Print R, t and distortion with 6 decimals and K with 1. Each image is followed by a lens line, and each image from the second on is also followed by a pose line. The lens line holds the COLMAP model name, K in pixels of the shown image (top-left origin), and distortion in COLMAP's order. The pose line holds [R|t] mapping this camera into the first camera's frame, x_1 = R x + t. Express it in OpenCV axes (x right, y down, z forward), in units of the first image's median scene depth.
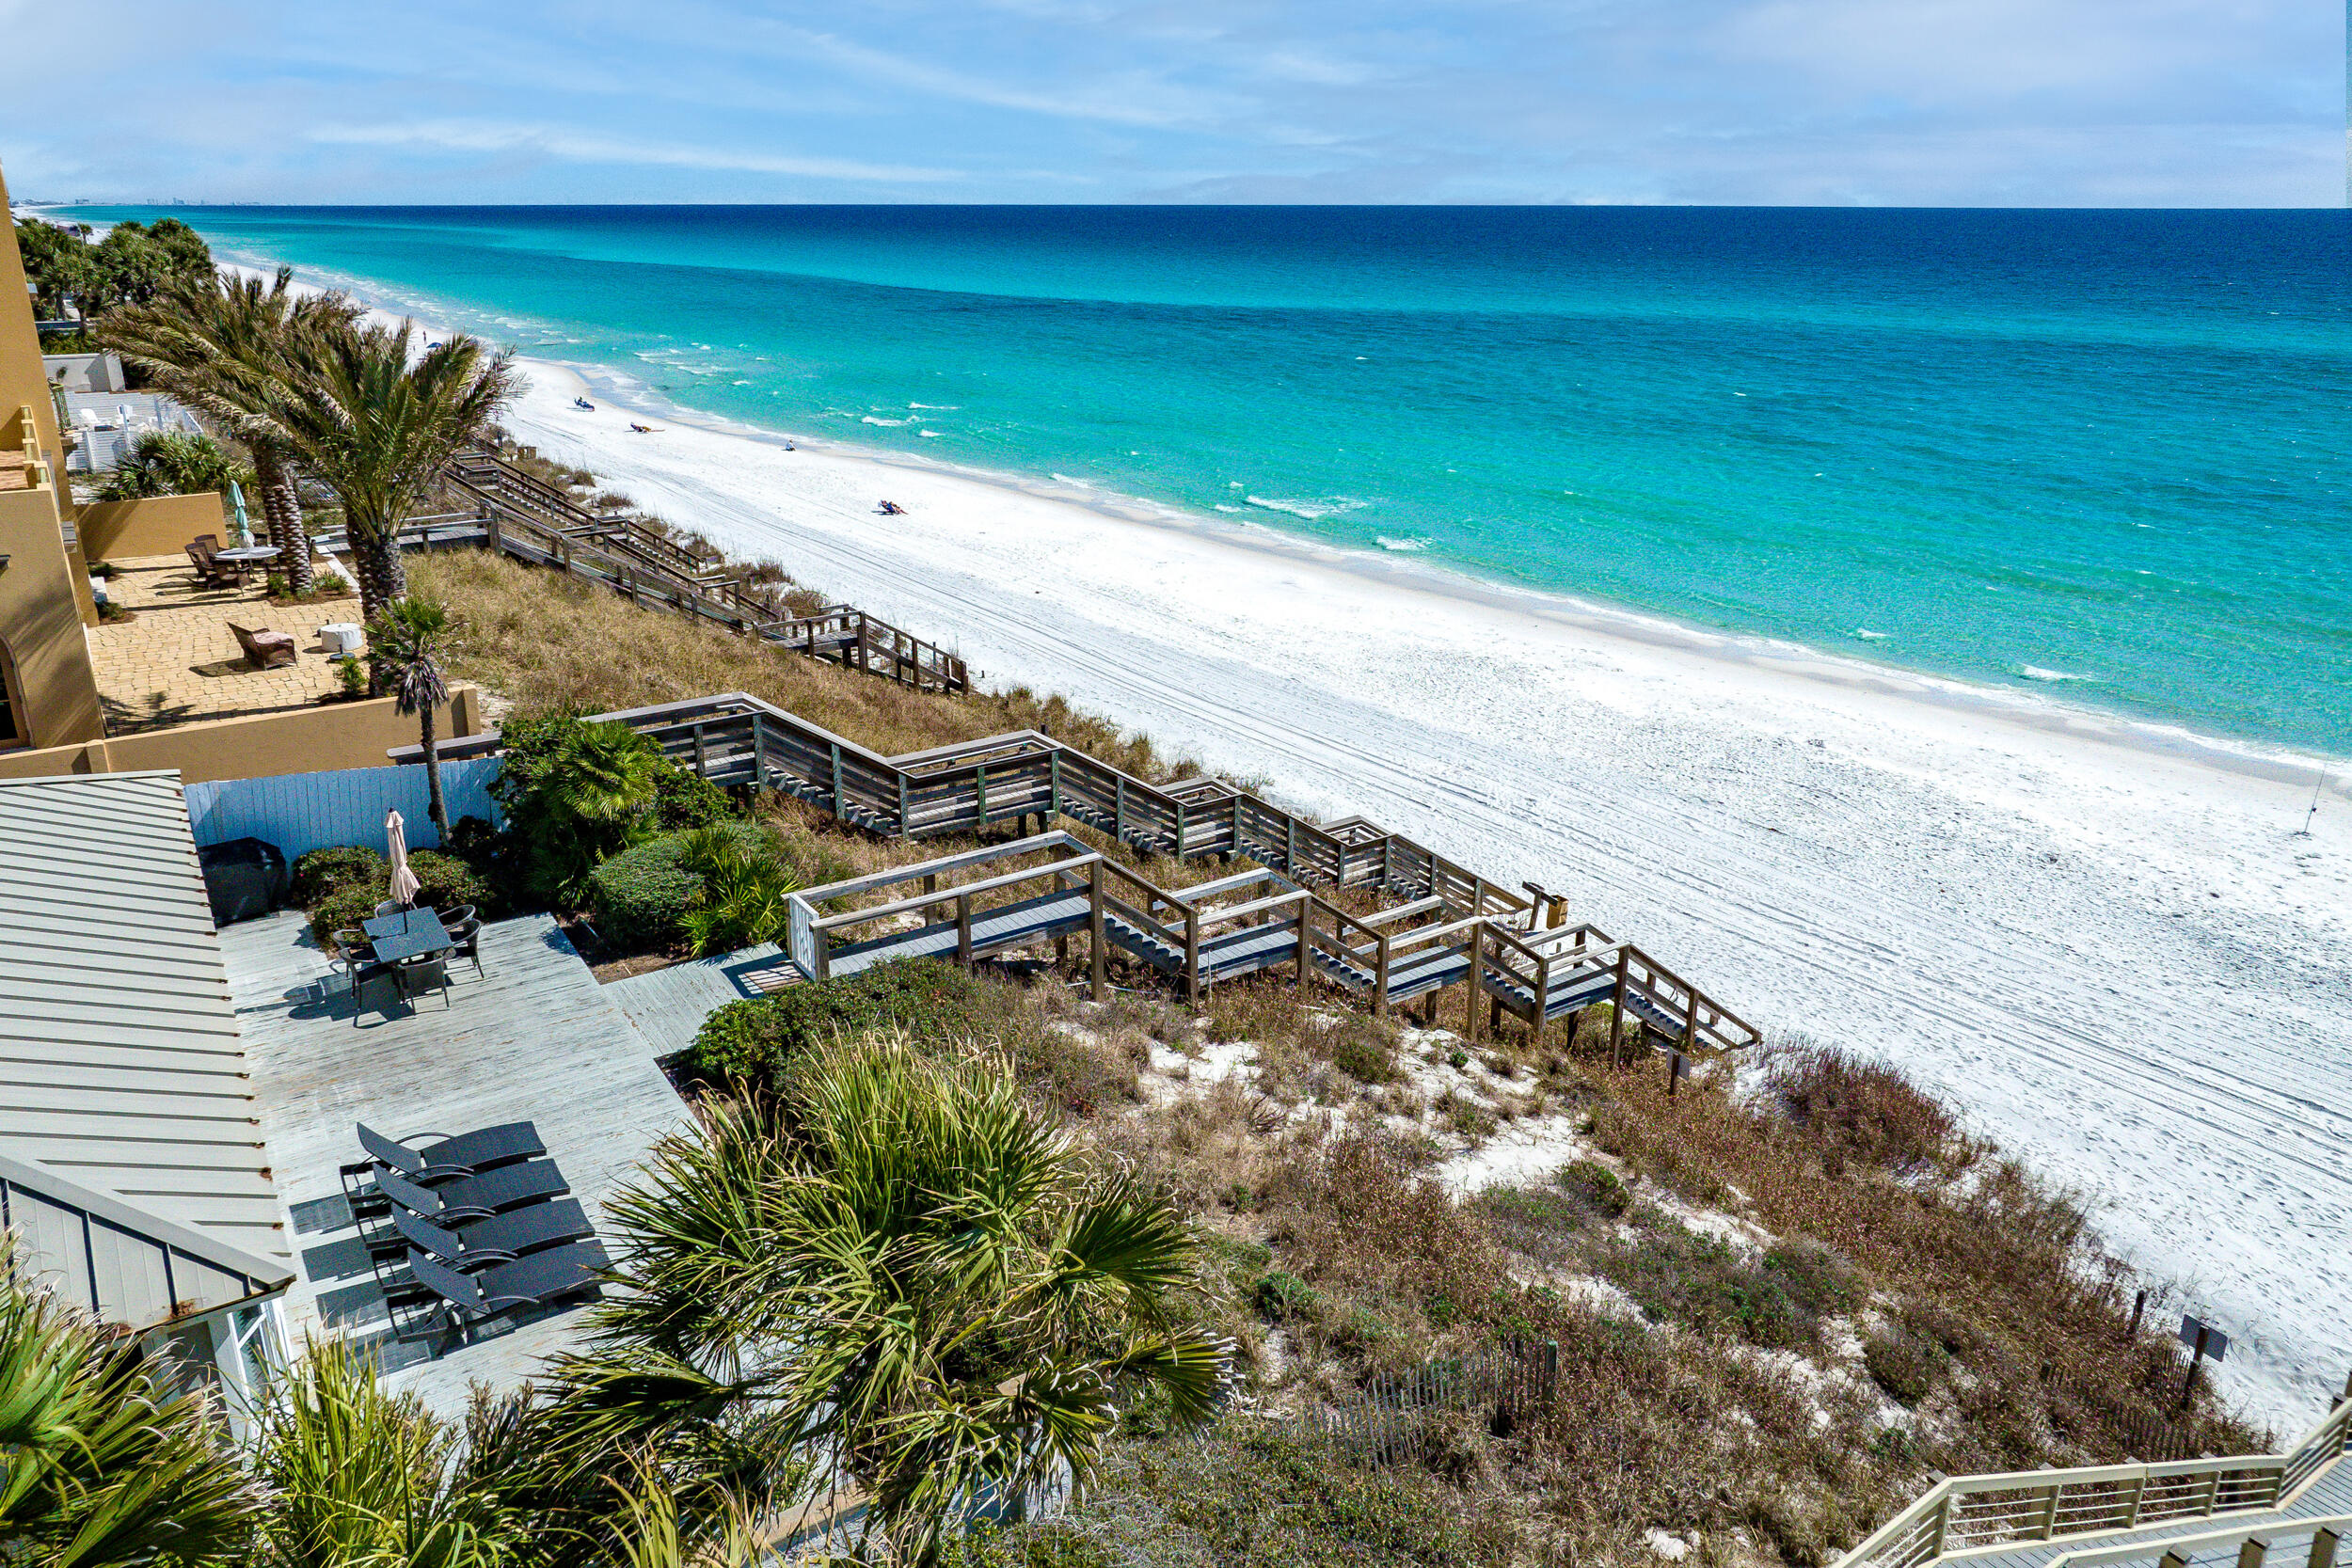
lens RADIAL K [[1635.0, 0, 1167.0], [0, 1635.0, 753.5], [0, 0, 1]] dist [-0.005044, -0.002577]
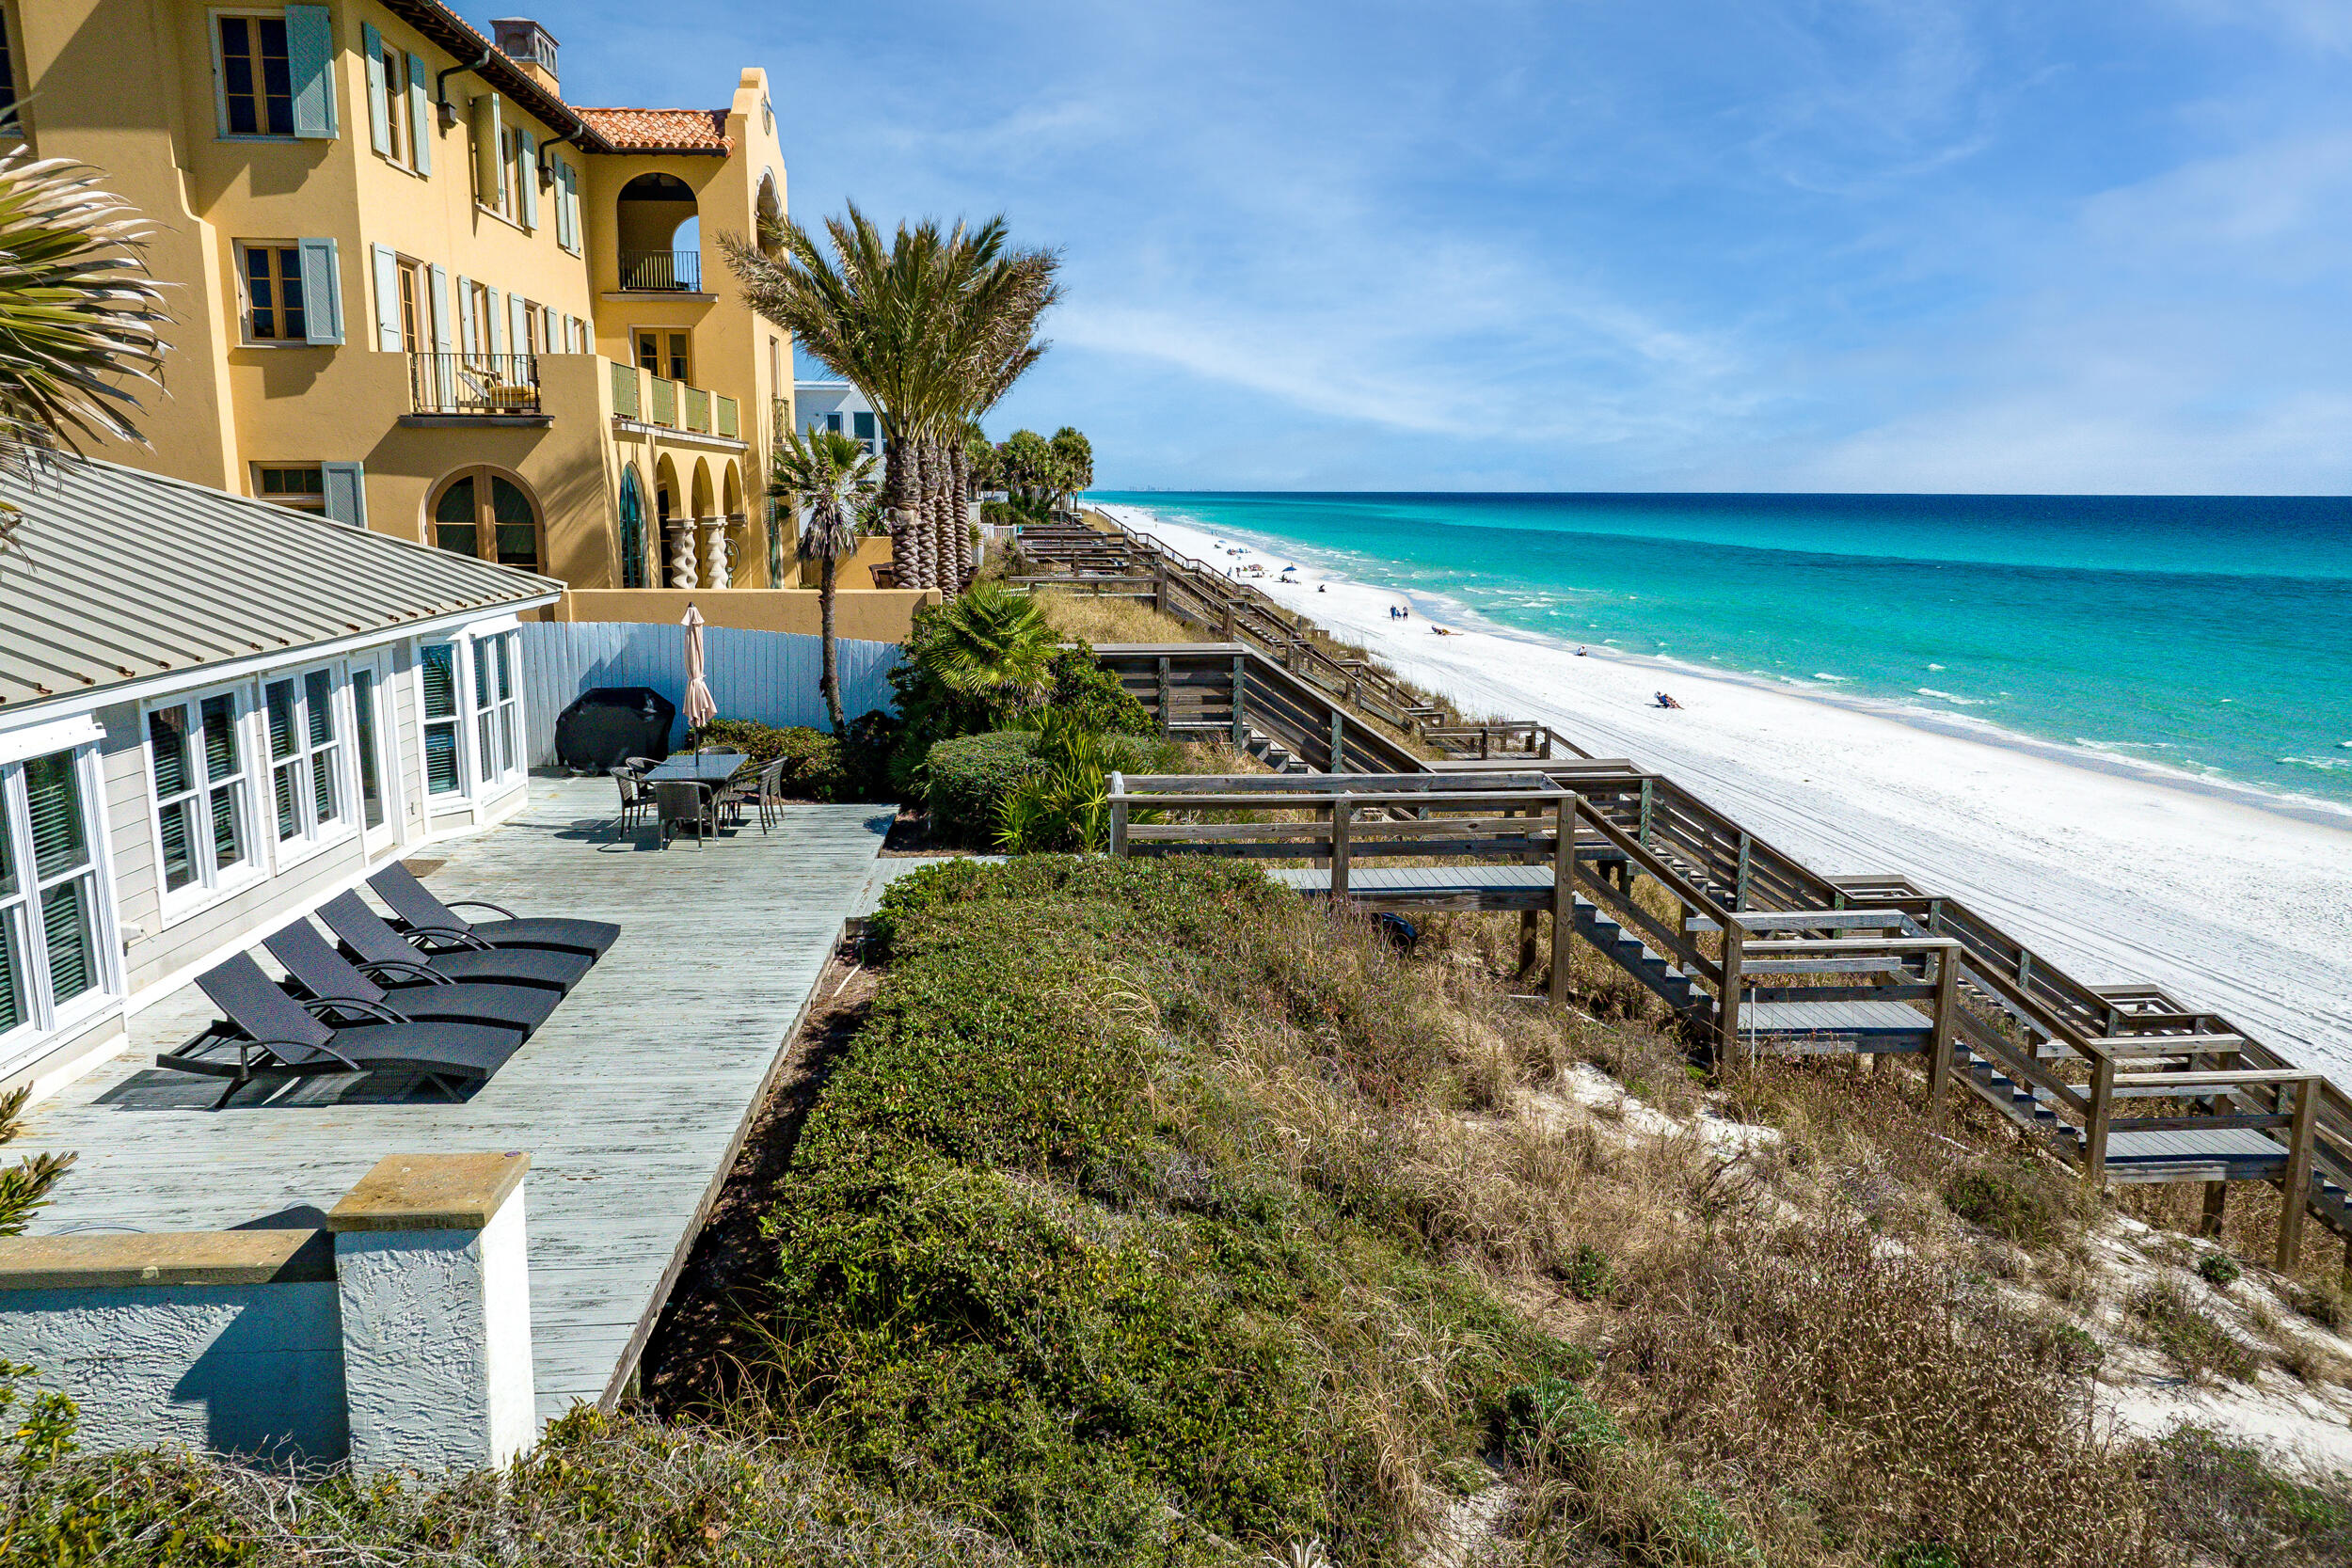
lens RADIAL K [[1635.0, 0, 1167.0], [0, 1635.0, 753.5], [0, 0, 1]] dist [-0.005044, -0.002577]
pose [[0.871538, 0.082156, -0.483396, 0.098205], [-0.161972, 0.978759, -0.125683, 0.116157], [0.462802, 0.187834, 0.866333, 0.267607]]
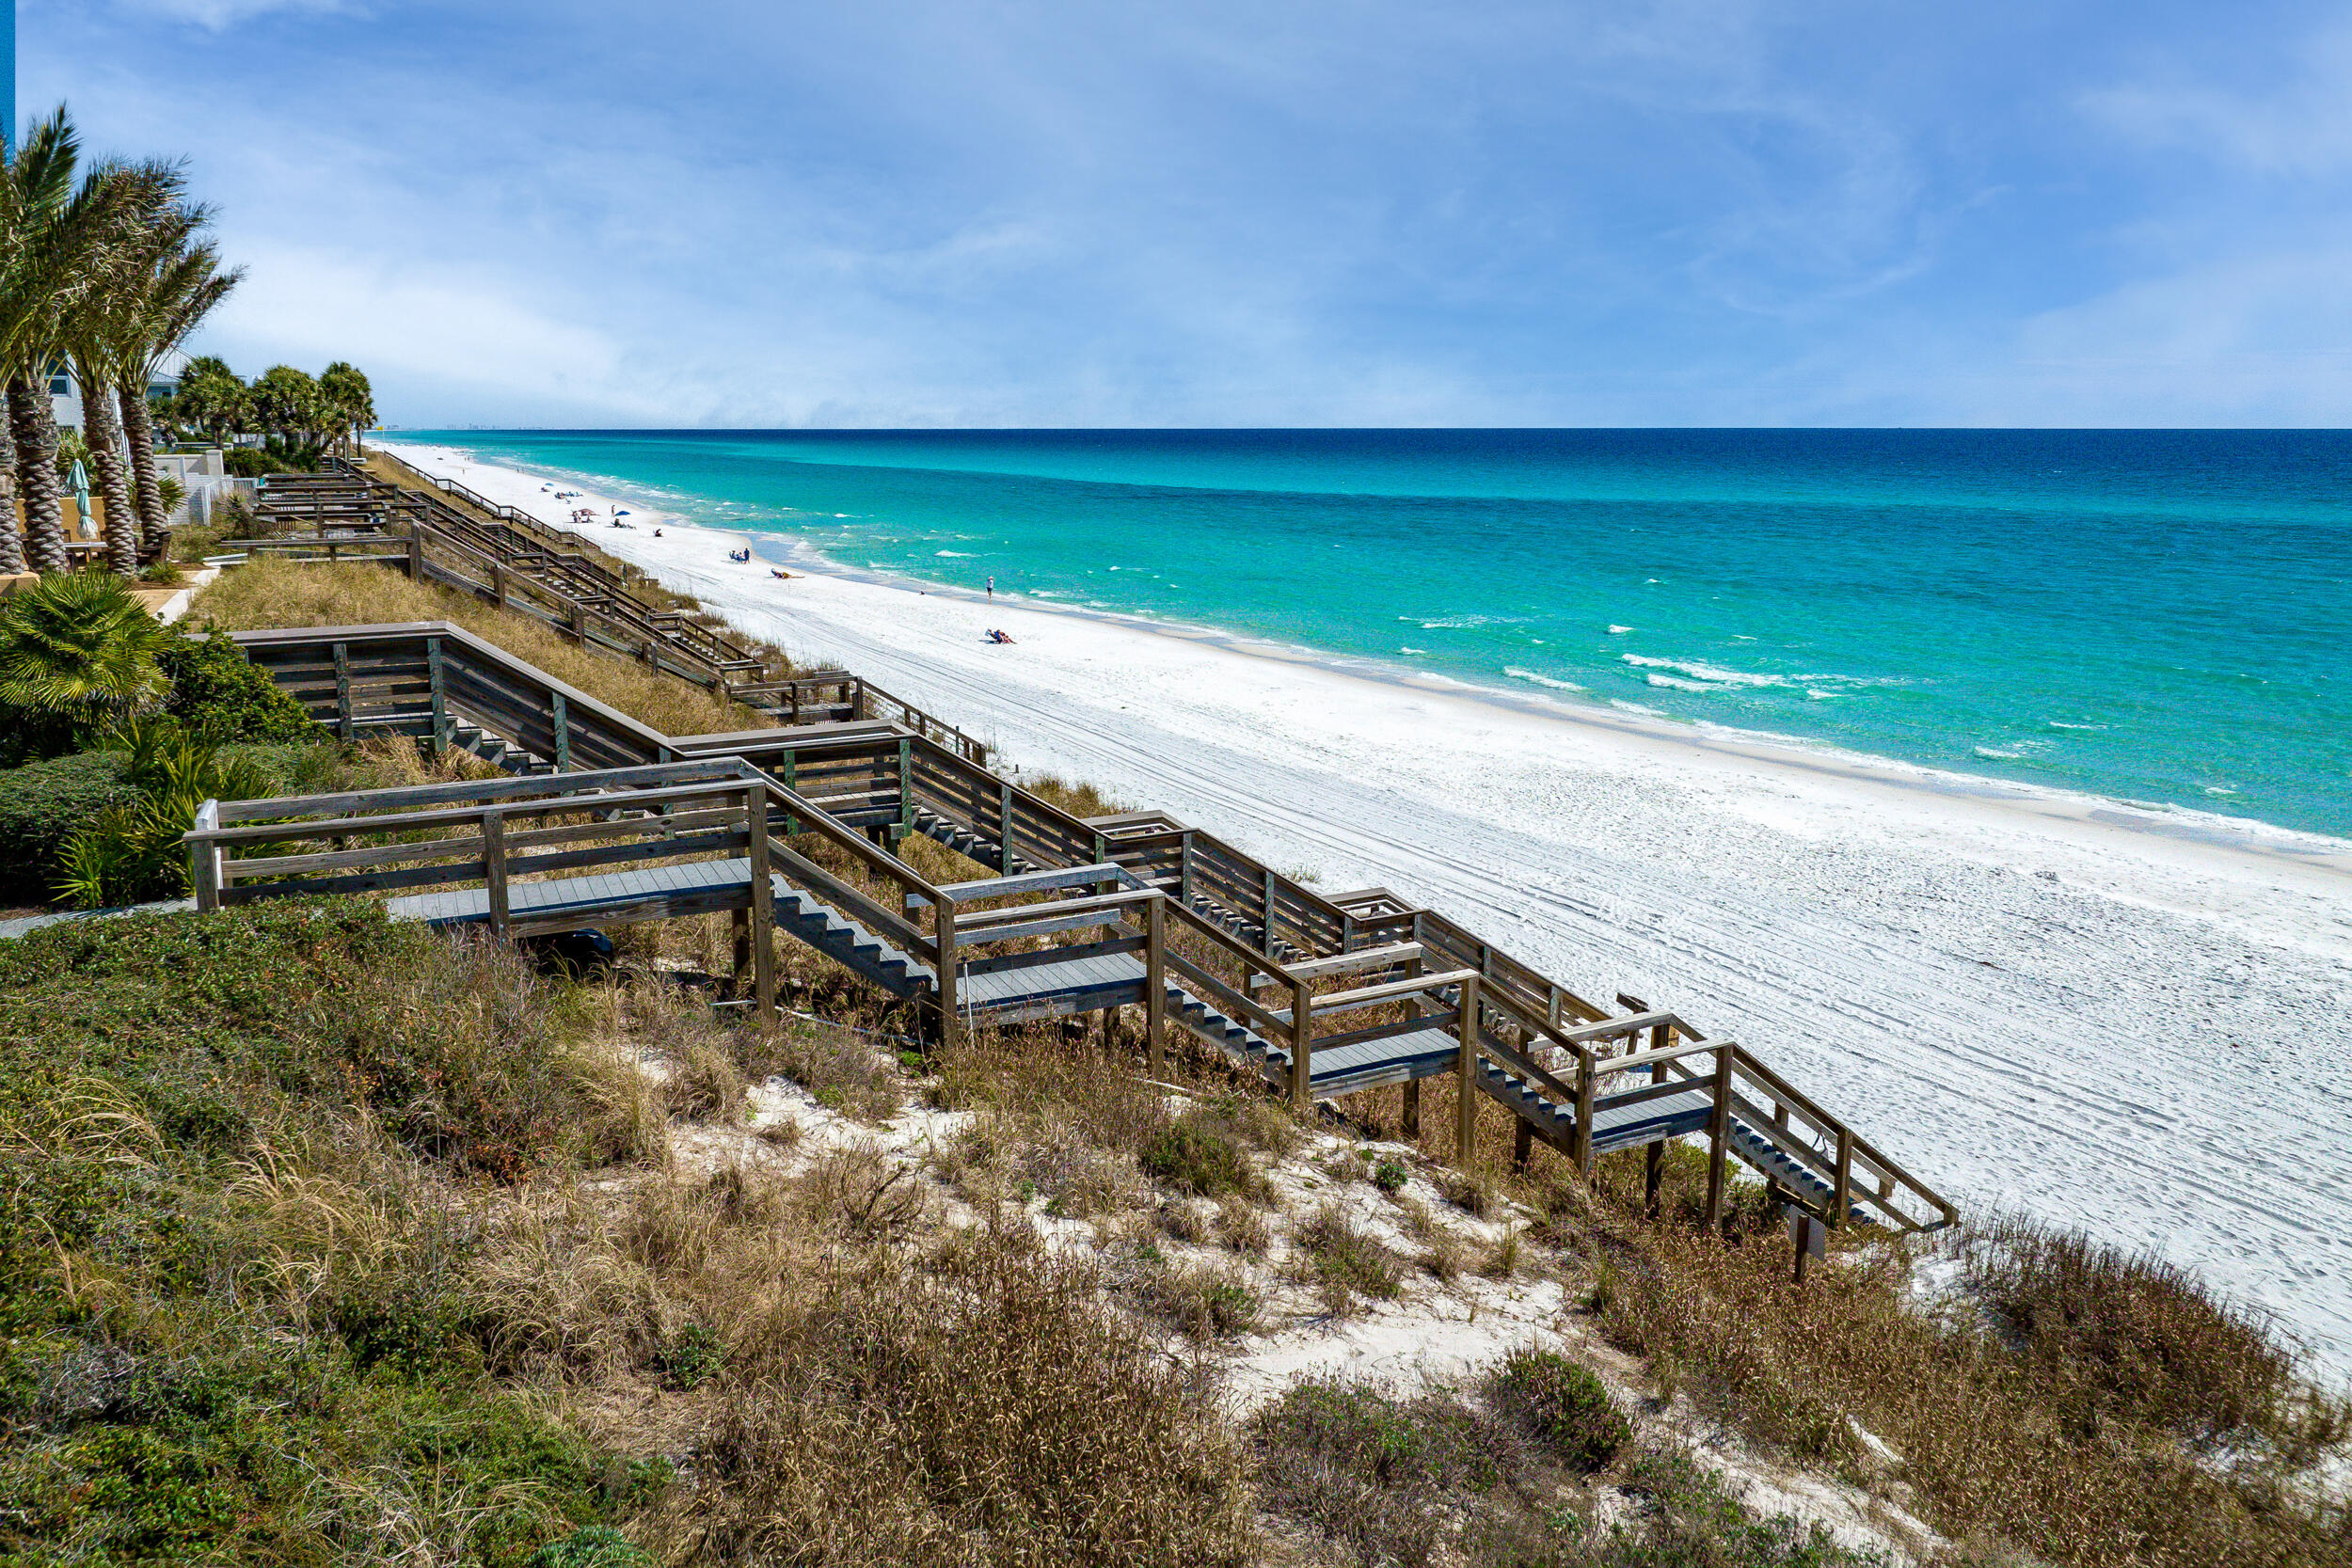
lens RADIAL K [[1641.4, 0, 1175.4], [0, 1641.4, 708.2], [0, 0, 1]] dist [-0.036661, 0.051444]
pose [[0.992531, 0.019656, -0.120403, 0.137449], [-0.038208, 0.987367, -0.153773, 0.092199], [0.115859, 0.157225, 0.980743, 0.313261]]
